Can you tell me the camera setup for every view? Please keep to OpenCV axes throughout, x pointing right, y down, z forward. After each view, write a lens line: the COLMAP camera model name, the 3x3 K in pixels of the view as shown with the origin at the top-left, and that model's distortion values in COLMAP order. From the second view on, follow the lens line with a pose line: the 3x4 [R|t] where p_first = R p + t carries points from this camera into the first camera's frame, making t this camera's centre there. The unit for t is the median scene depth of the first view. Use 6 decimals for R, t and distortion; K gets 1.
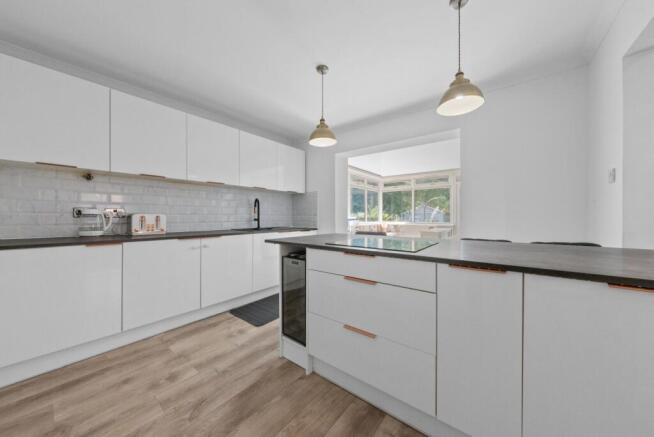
lens RADIAL K [[226.7, 0, 327.0], [0, 226.7, 218.5], [0, 0, 1]] dist [-0.000938, -0.000027]
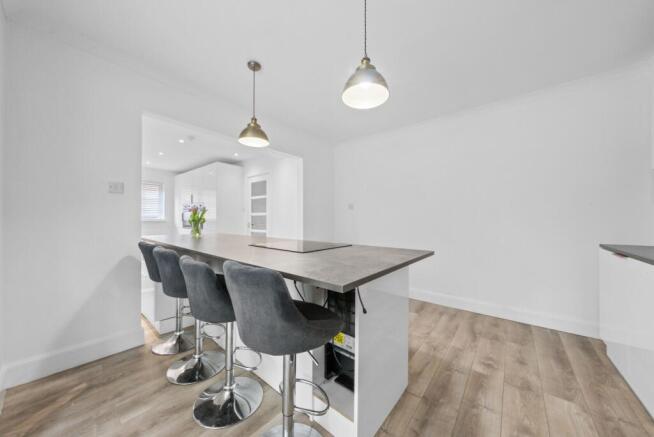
lens RADIAL K [[225.0, 0, 325.2], [0, 225.0, 221.0], [0, 0, 1]] dist [-0.000627, 0.000019]
pose [[-0.998926, -0.002014, 0.046287, 0.069400], [-0.001588, 0.999956, 0.009241, -0.021277], [-0.046303, 0.009157, -0.998885, 1.963557]]
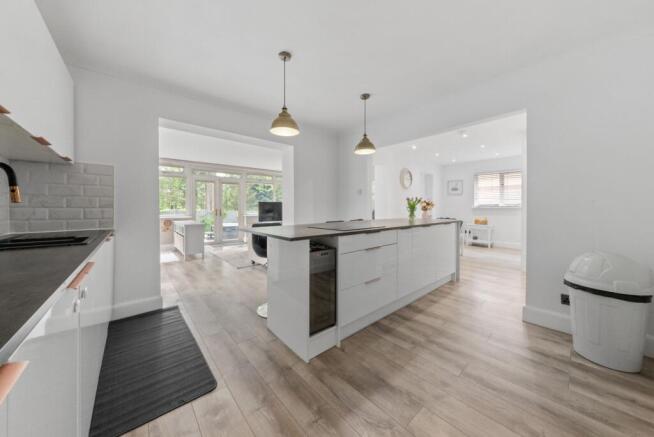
lens RADIAL K [[222.7, 0, 329.2], [0, 222.7, 209.2], [0, 0, 1]] dist [0.000476, 0.000044]
pose [[0.191492, -0.008898, 0.981454, -1.123252], [0.010925, 0.999916, 0.006934, -0.014875], [-0.981433, 0.009395, 0.191573, 0.777424]]
